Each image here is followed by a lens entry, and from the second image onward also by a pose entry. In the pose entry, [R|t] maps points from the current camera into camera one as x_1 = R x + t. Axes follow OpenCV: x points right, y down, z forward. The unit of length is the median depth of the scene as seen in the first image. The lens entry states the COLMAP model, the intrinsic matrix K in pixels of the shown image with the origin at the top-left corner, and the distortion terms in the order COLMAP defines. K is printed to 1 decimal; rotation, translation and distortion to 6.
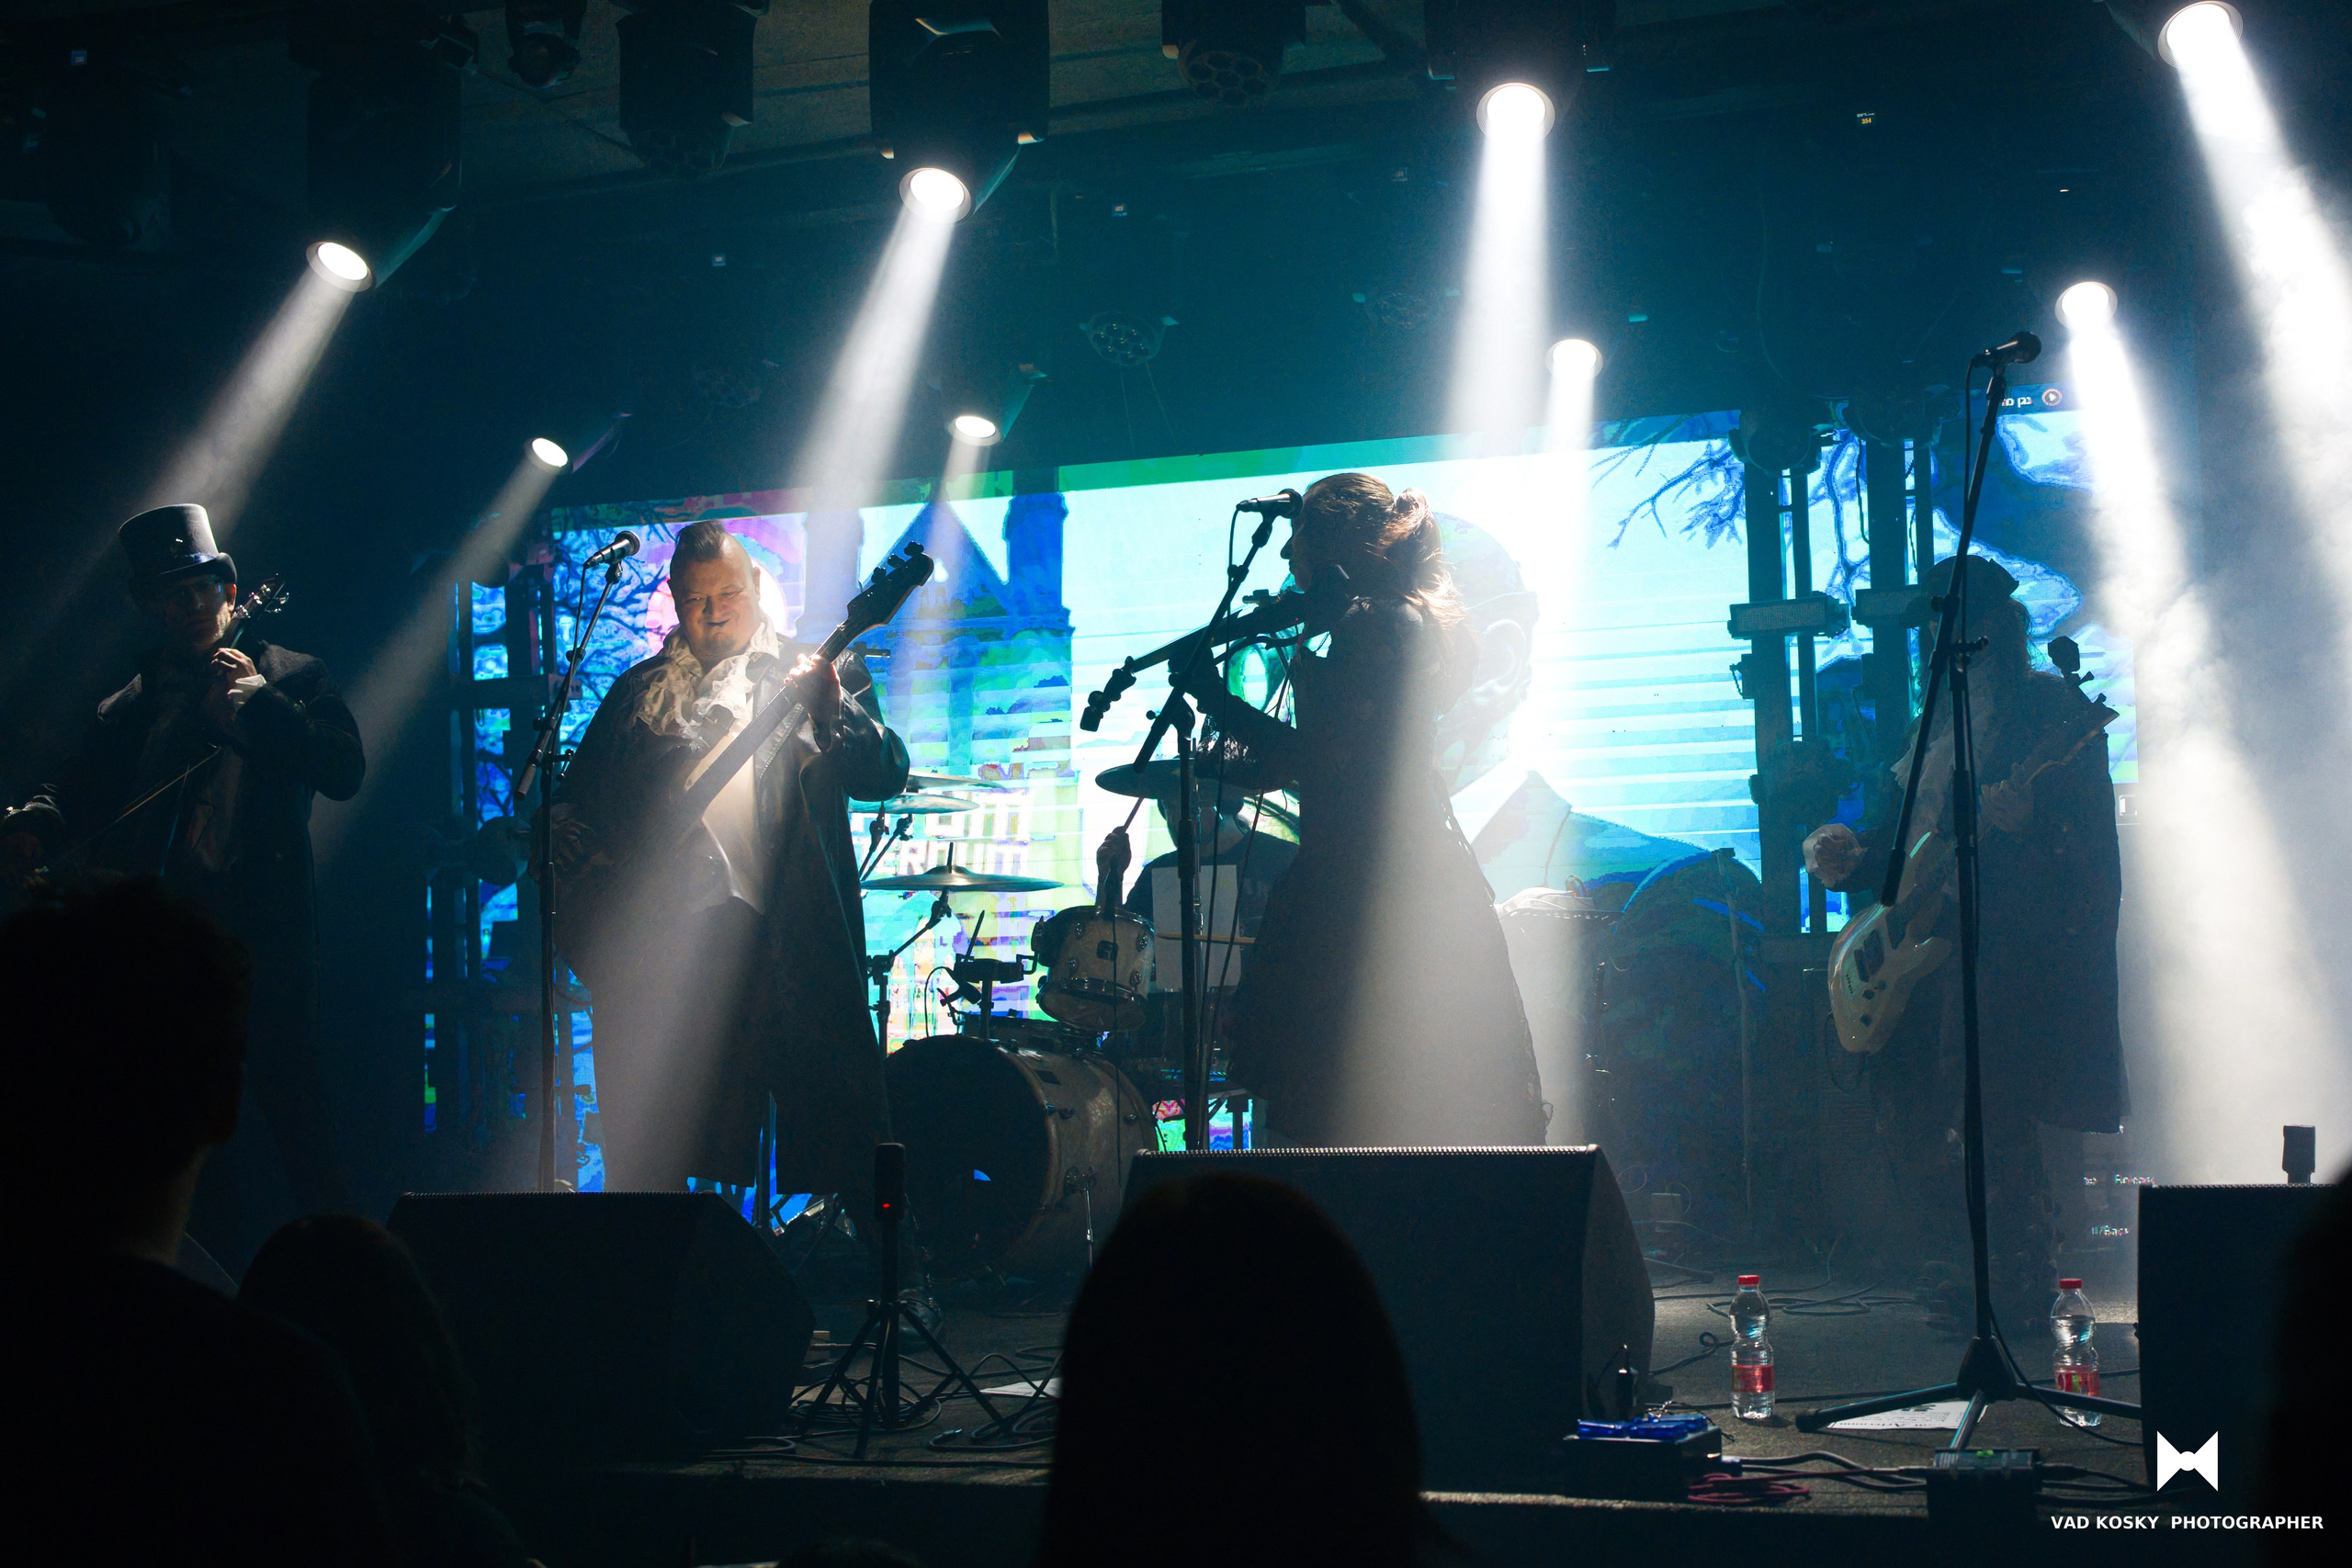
lens RADIAL K [[3001.8, 0, 1411.8], [0, 3001.8, 786.8], [0, 0, 1]] dist [0.003933, 0.026646]
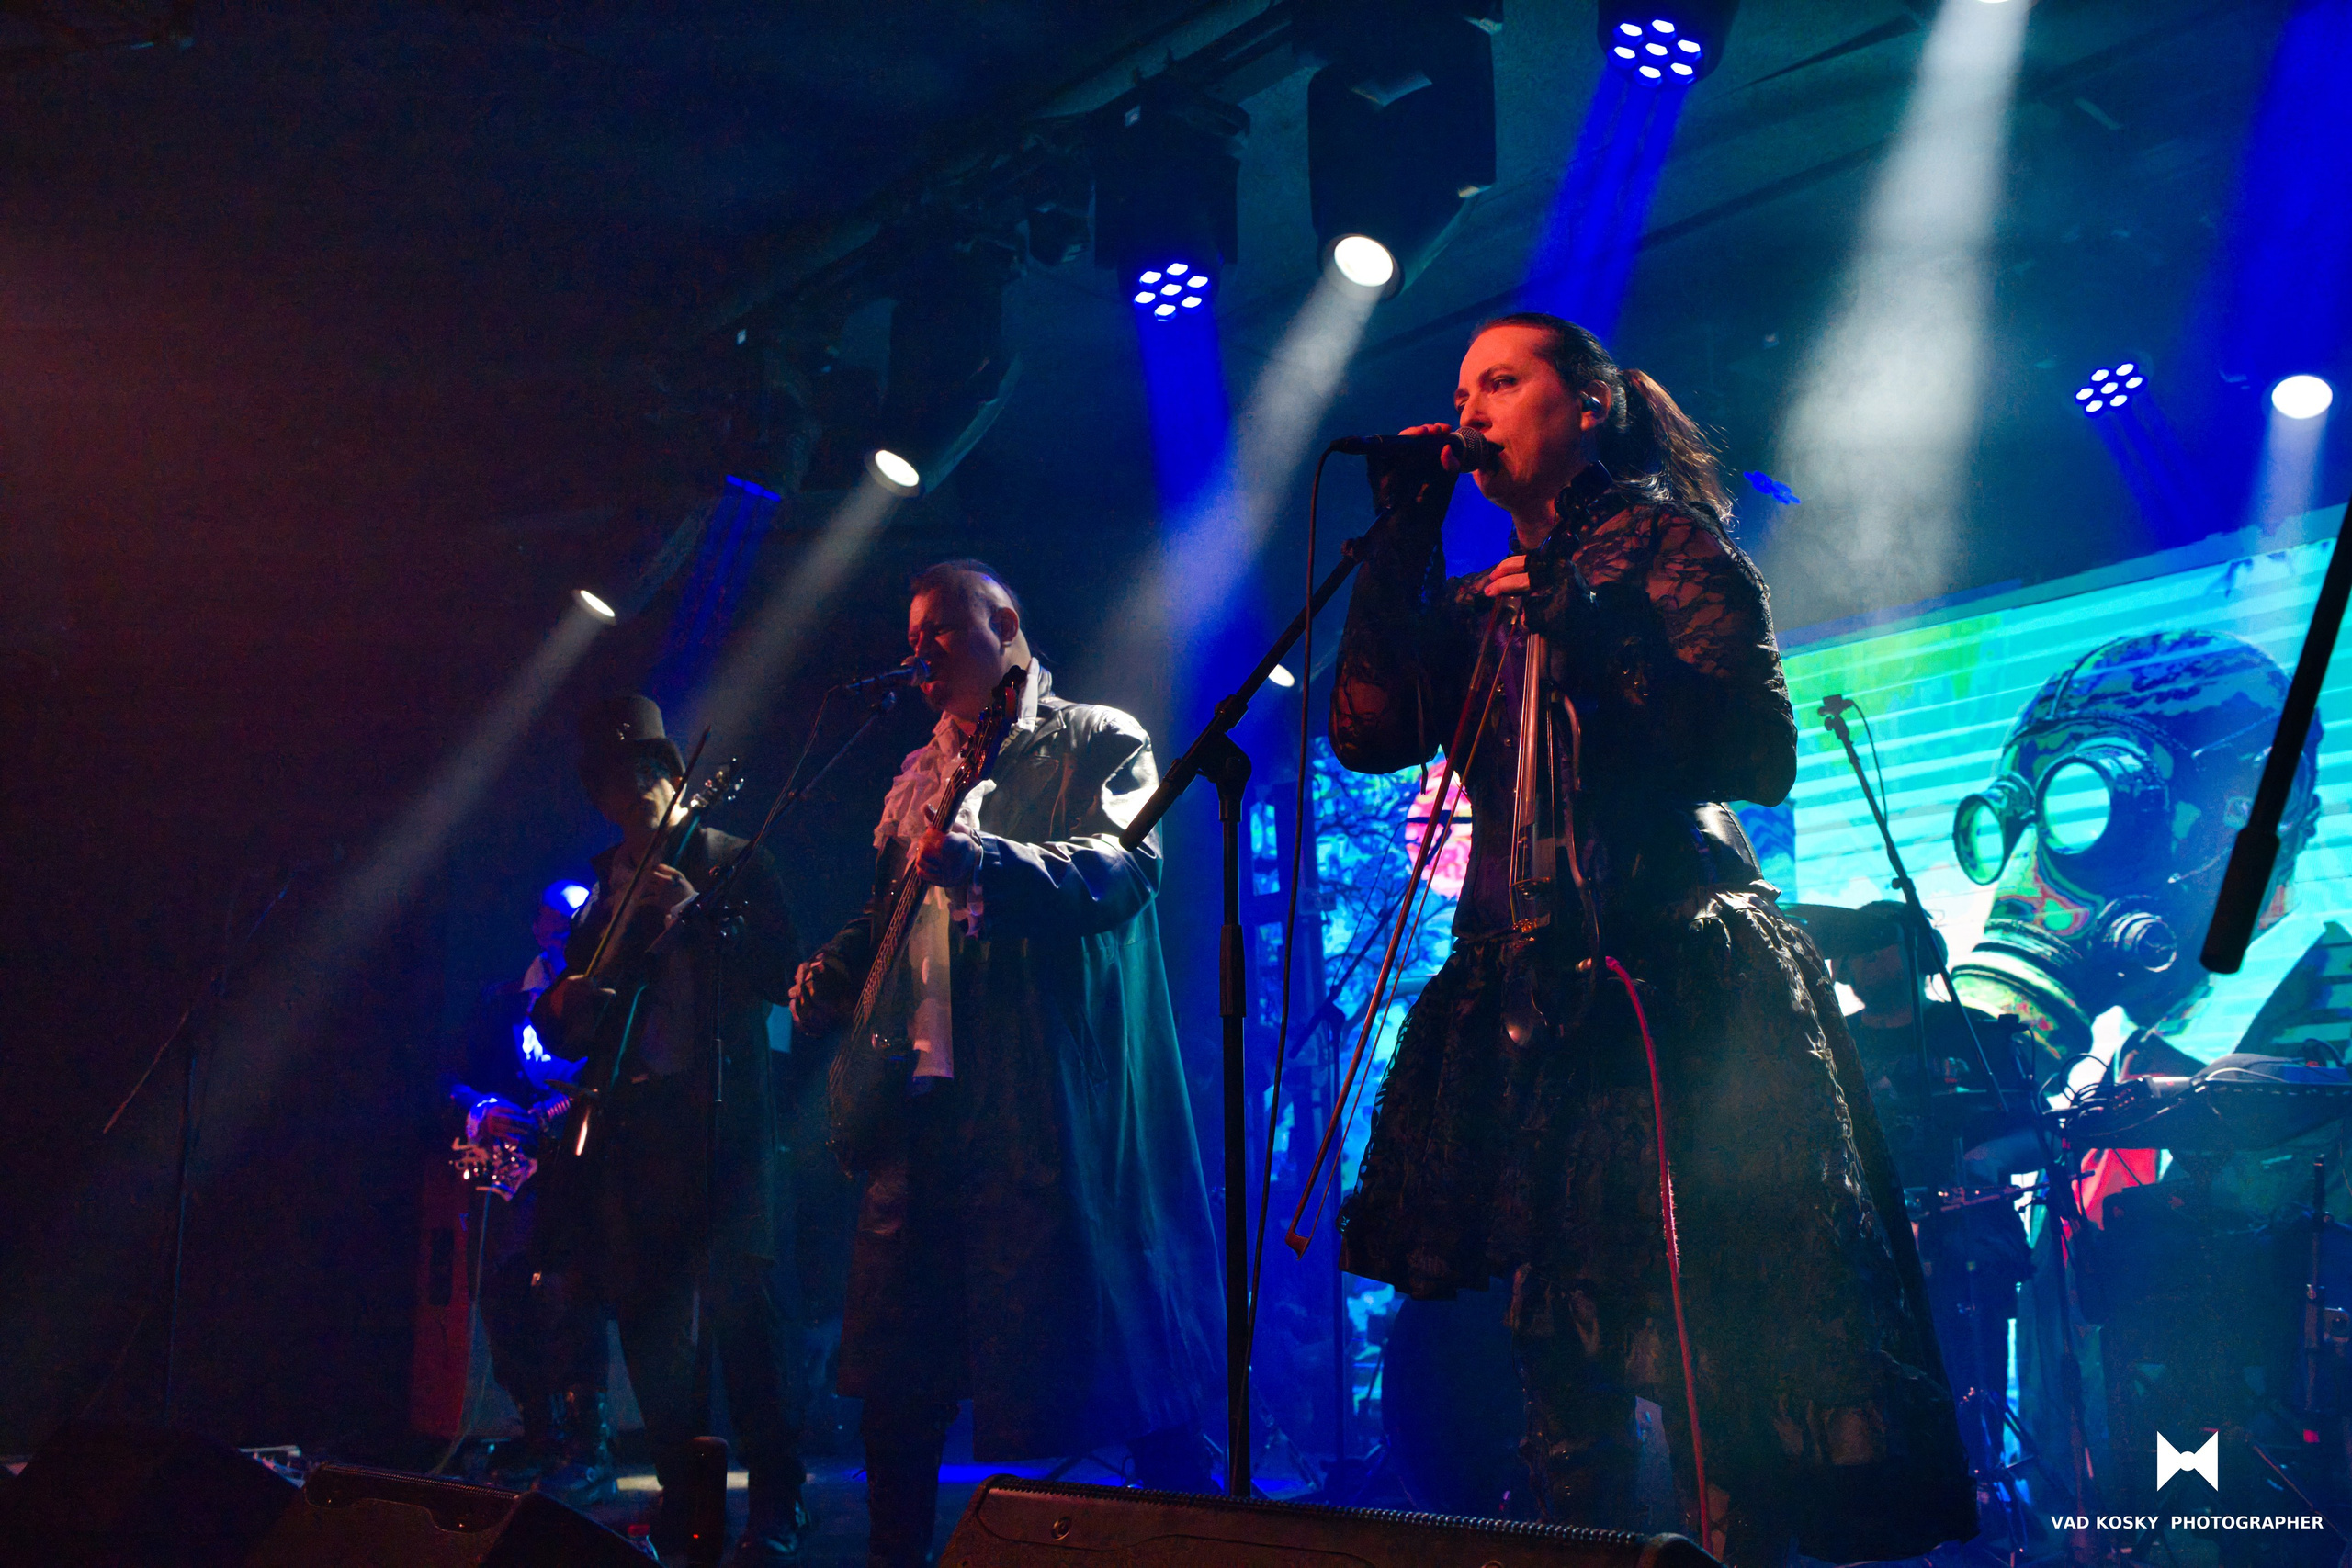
lens RADIAL K [[2332.5, 0, 1176.0], [0, 2332.5, 784.0], [0, 0, 1]] dist [-0.009875, 0.010900]
pose [[0.867484, -0.085480, -0.490065, 0.077996], [0.033618, 0.992948, -0.113686, 0.018131], [0.496327, 0.082146, 0.864240, 0.277386]]
